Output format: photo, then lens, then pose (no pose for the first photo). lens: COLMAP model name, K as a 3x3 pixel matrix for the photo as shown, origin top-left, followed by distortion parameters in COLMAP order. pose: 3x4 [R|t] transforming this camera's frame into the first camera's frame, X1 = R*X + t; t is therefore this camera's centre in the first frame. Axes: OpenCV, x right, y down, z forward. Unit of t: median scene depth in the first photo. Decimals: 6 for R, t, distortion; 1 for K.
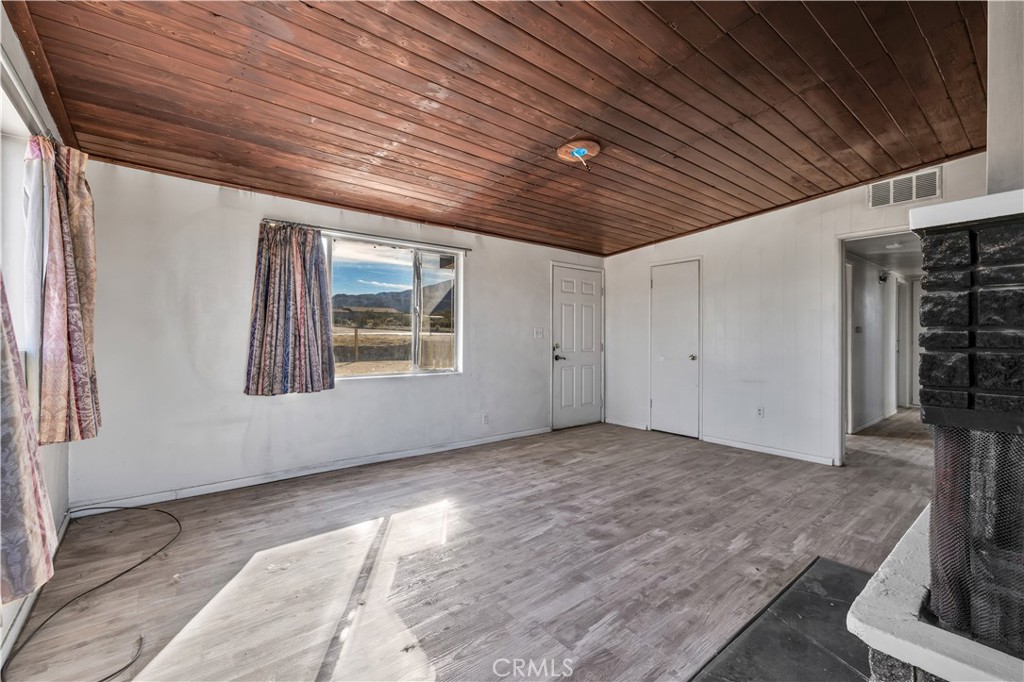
lens RADIAL K [[431.7, 0, 502.2], [0, 431.7, 337.1], [0, 0, 1]] dist [-0.000343, 0.000954]
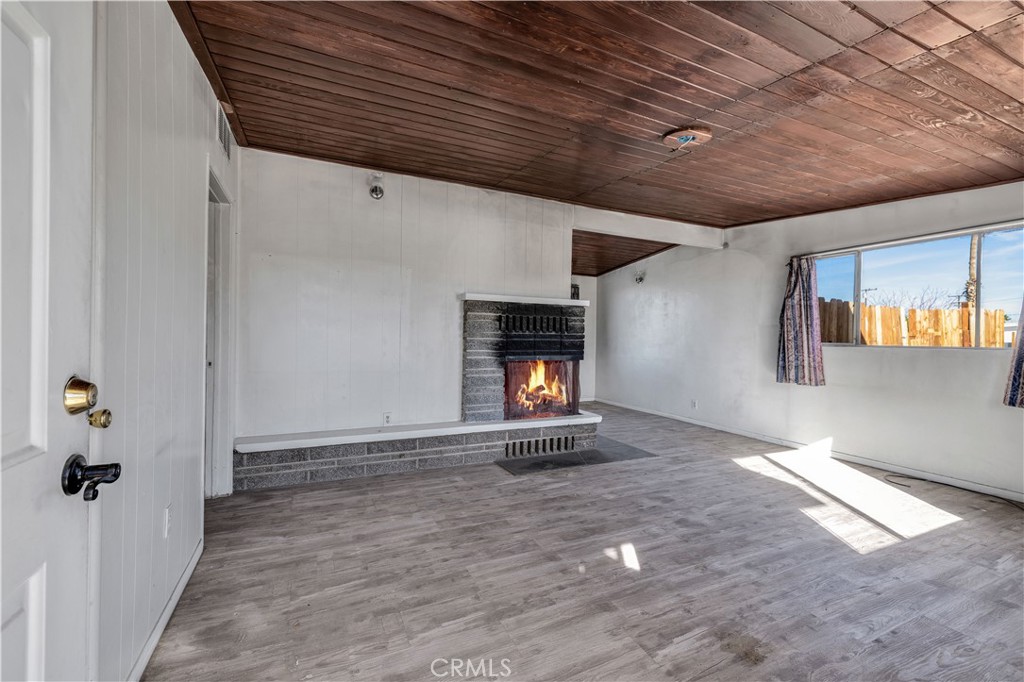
lens RADIAL K [[431.7, 0, 504.8], [0, 431.7, 337.0], [0, 0, 1]] dist [-0.000343, 0.000954]
pose [[-0.971042, -0.018630, 0.238182, 0.290115], [-0.018005, 0.999826, 0.004799, 0.001904], [-0.238230, 0.000371, -0.971209, 1.772048]]
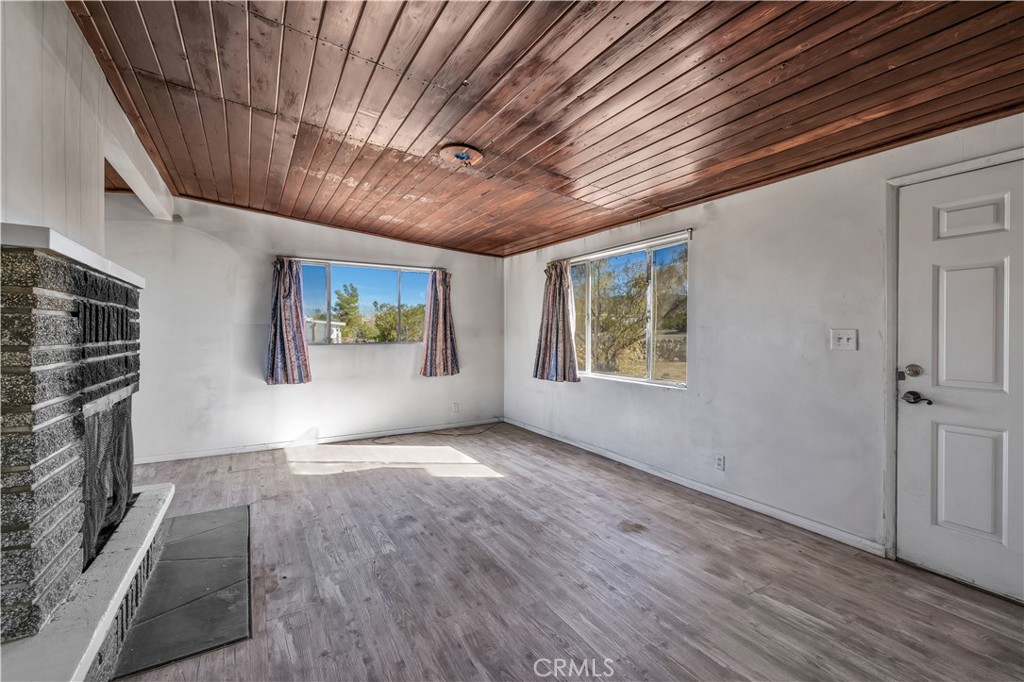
lens RADIAL K [[431.7, 0, 506.5], [0, 431.7, 336.6], [0, 0, 1]] dist [-0.000343, 0.000954]
pose [[-0.131456, 0.002572, -0.991319, 1.007372], [-0.006238, 0.999975, 0.003422, -0.019811], [0.991302, 0.006633, -0.131437, 1.088788]]
